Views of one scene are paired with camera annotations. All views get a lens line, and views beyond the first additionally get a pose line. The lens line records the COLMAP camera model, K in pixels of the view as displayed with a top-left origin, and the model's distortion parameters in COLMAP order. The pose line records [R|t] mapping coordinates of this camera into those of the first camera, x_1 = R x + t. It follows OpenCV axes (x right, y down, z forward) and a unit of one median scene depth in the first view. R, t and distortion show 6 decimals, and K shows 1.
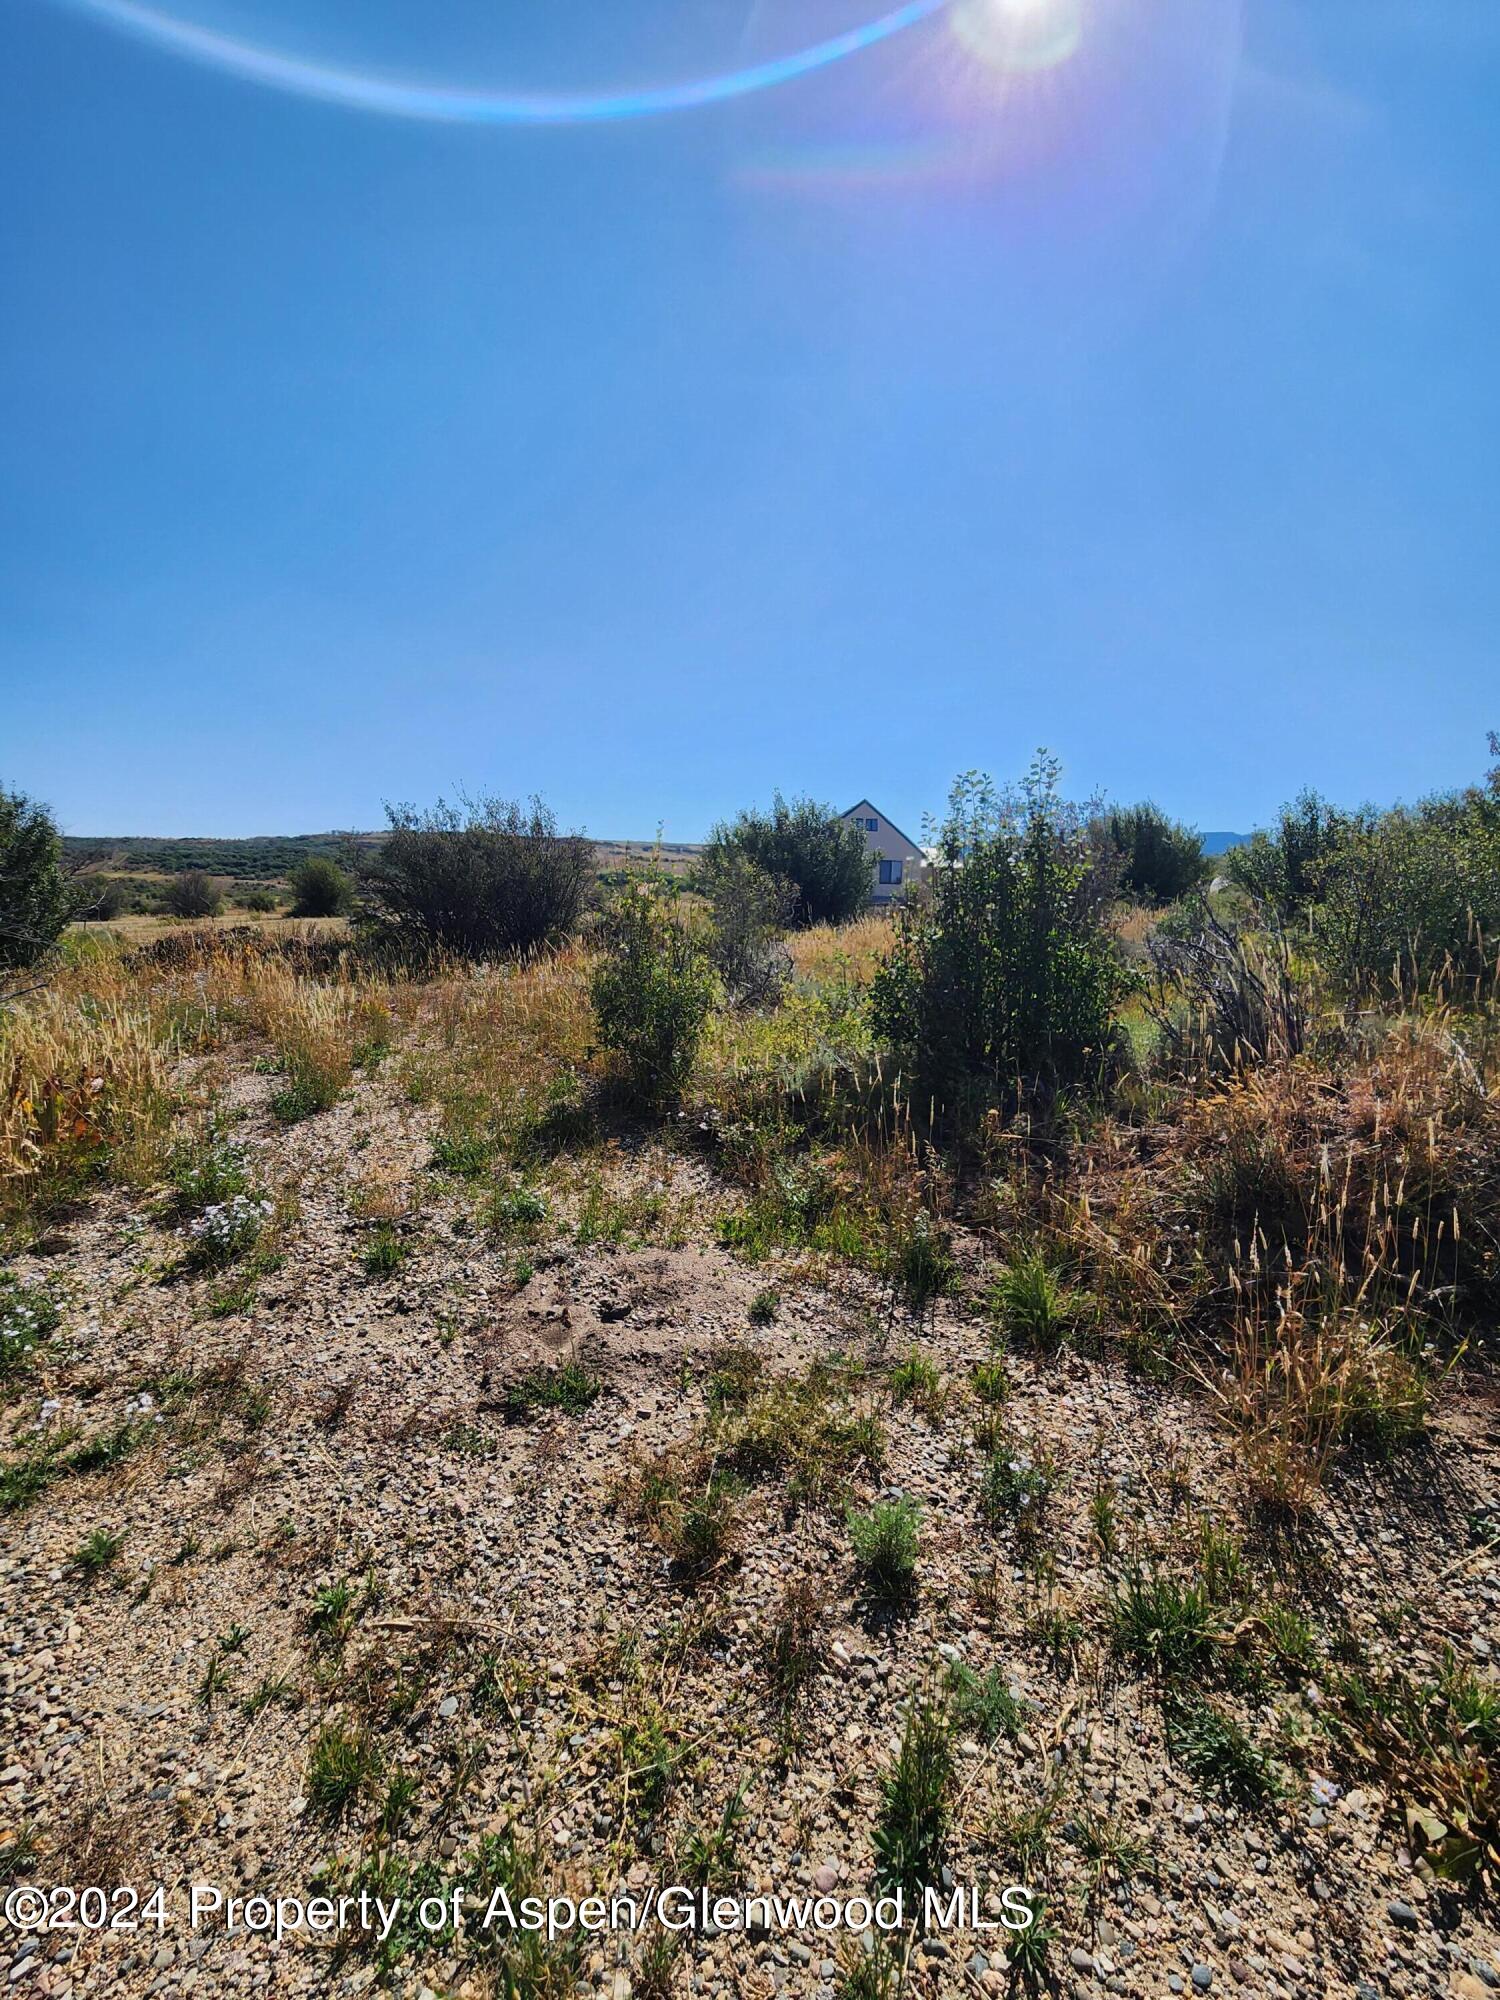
lens RADIAL K [[808.8, 0, 742.3], [0, 808.8, 1013.2], [0, 0, 1]] dist [-0.001119, -0.000108]
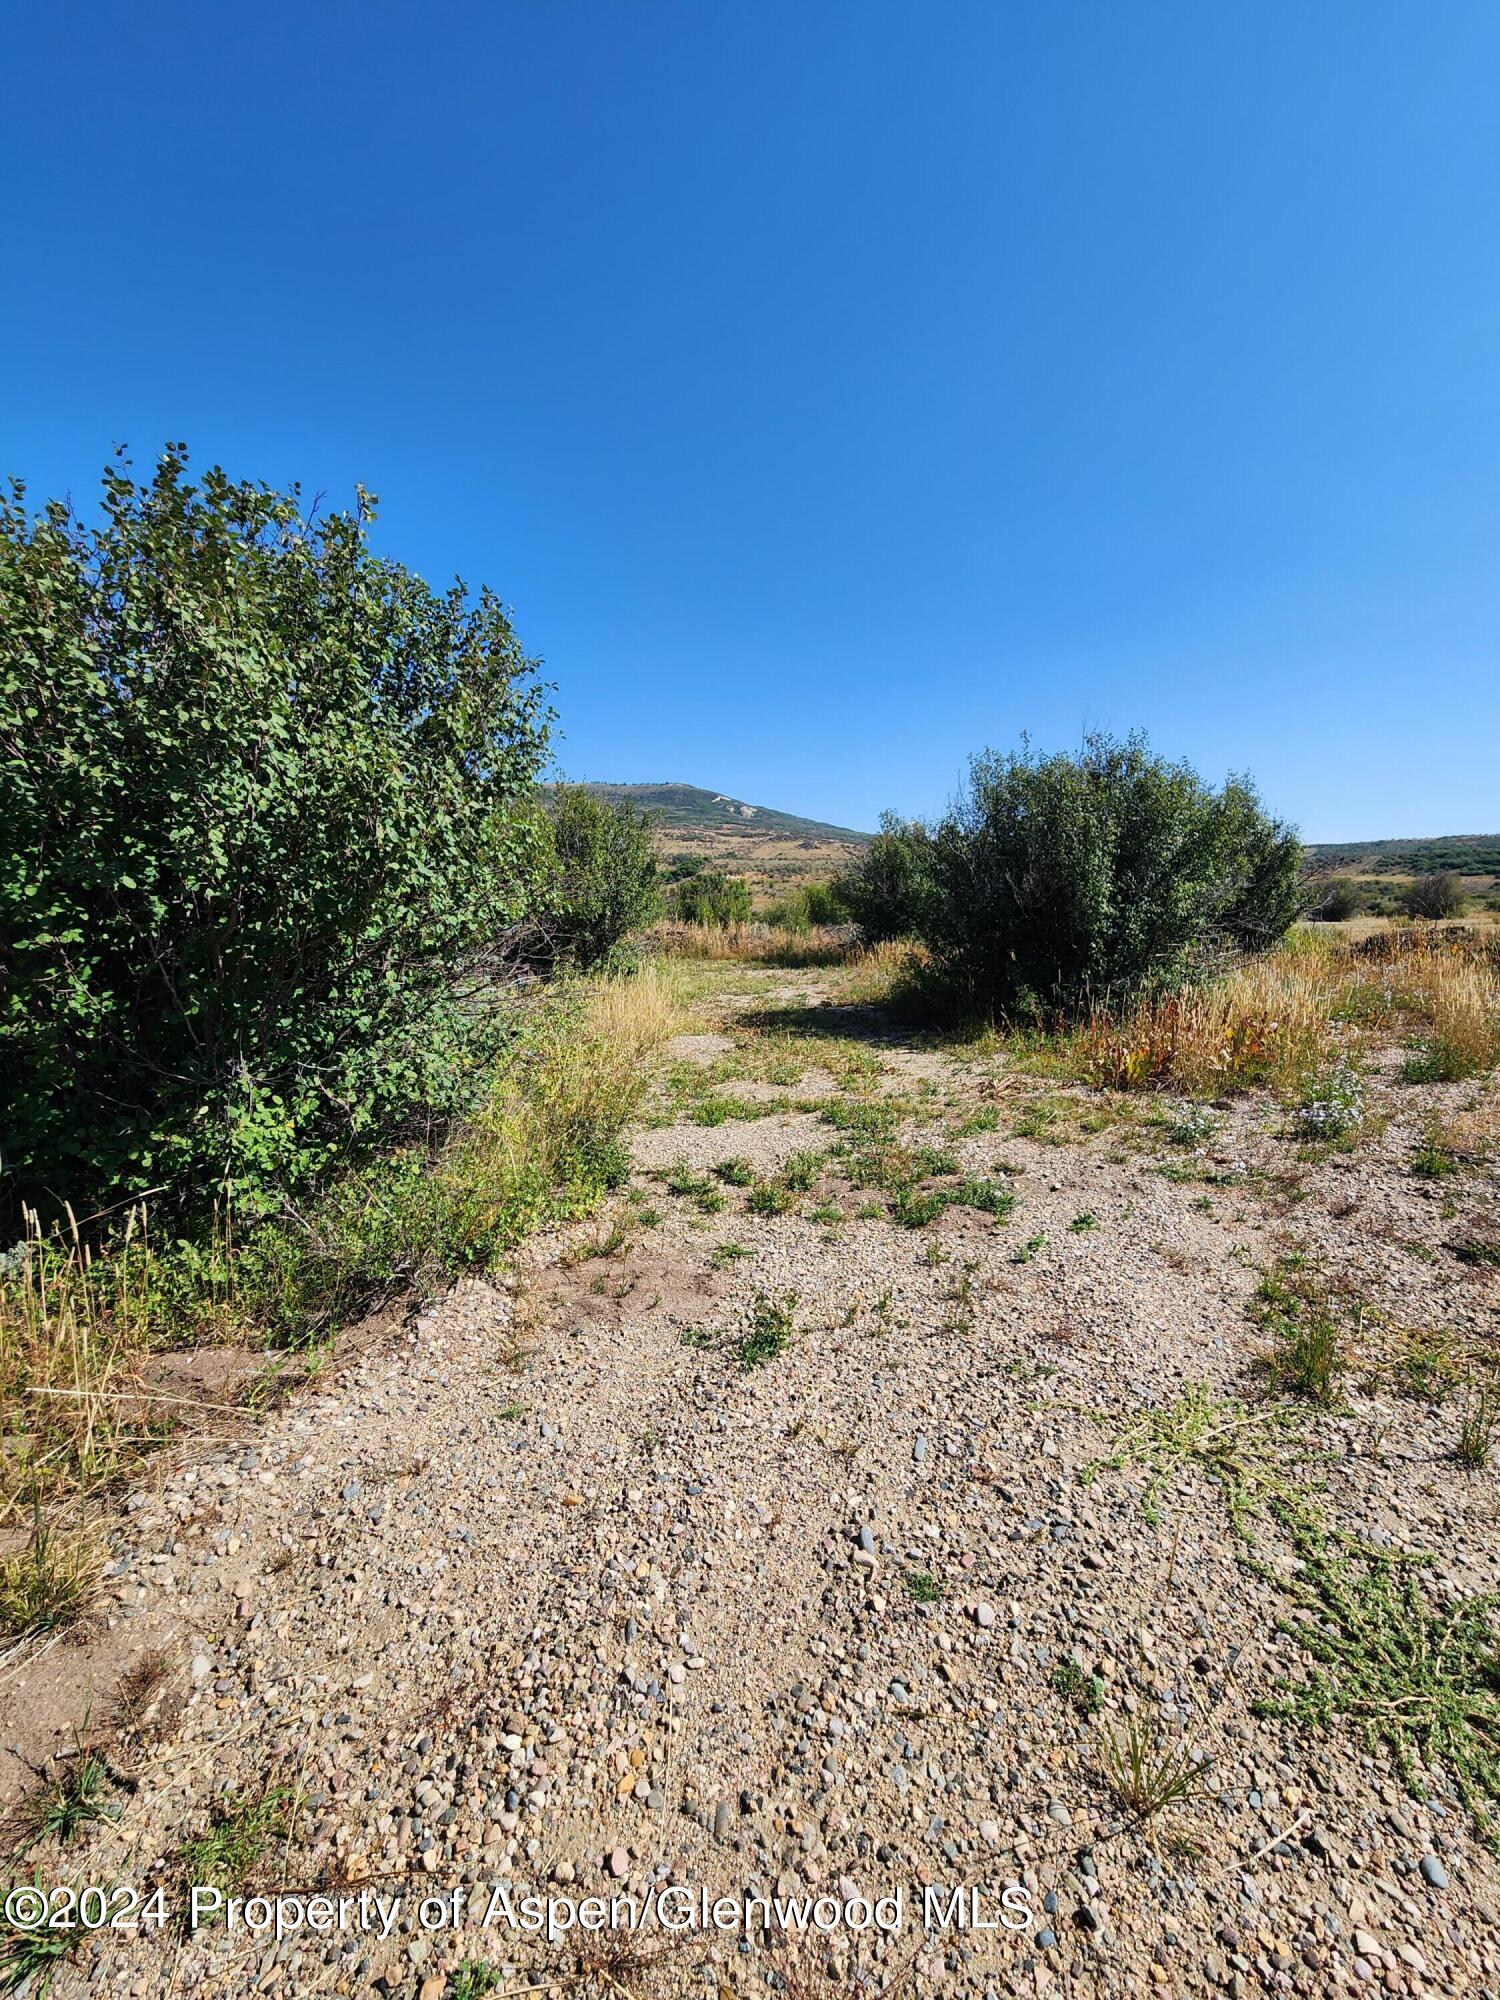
lens RADIAL K [[808.8, 0, 739.6], [0, 808.8, 1007.3], [0, 0, 1]] dist [-0.001119, -0.000108]
pose [[0.260014, 0.114633, -0.958776, 0.305821], [-0.125181, 0.988551, 0.084245, 0.047797], [0.957456, 0.098116, 0.271387, -0.281539]]
